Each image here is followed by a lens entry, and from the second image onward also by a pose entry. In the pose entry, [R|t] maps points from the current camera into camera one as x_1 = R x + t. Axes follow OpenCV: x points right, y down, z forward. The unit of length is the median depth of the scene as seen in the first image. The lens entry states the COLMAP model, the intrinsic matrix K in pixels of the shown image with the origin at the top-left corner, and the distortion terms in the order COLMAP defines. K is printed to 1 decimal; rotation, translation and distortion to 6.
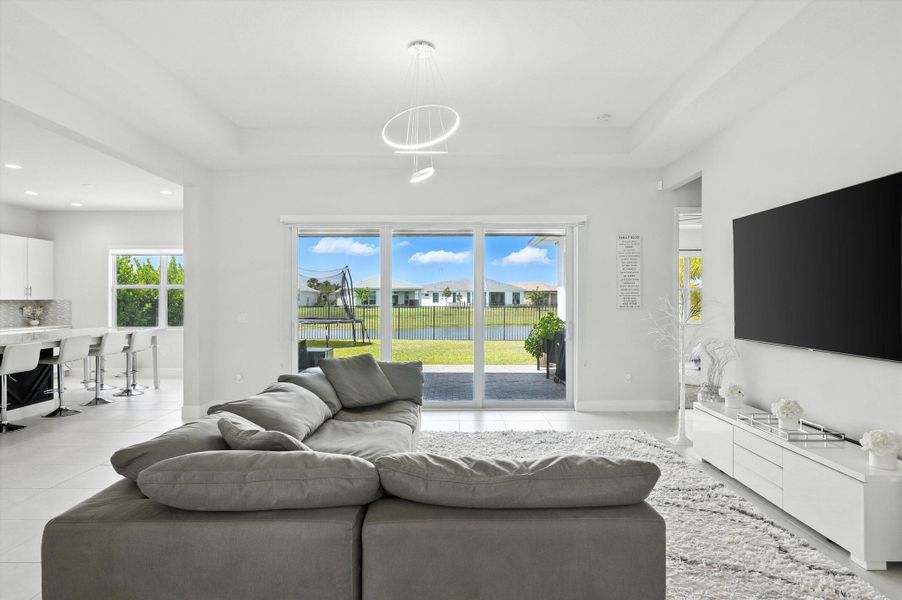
lens RADIAL K [[492.0, 0, 451.0], [0, 492.0, 300.0], [0, 0, 1]] dist [-0.002762, 0.001031]
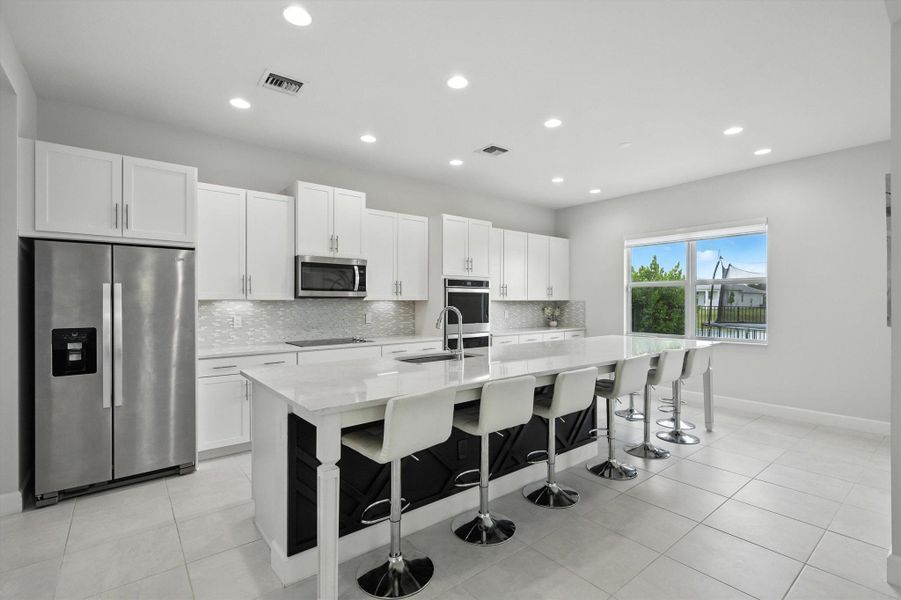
lens RADIAL K [[414.6, 0, 452.3], [0, 414.6, 300.8], [0, 0, 1]] dist [-0.003411, -0.000302]
pose [[0.629889, -0.001240, -0.776684, -0.472784], [0.000536, 0.999999, -0.001161, 0.001638], [0.776685, 0.000315, 0.629889, 0.458236]]
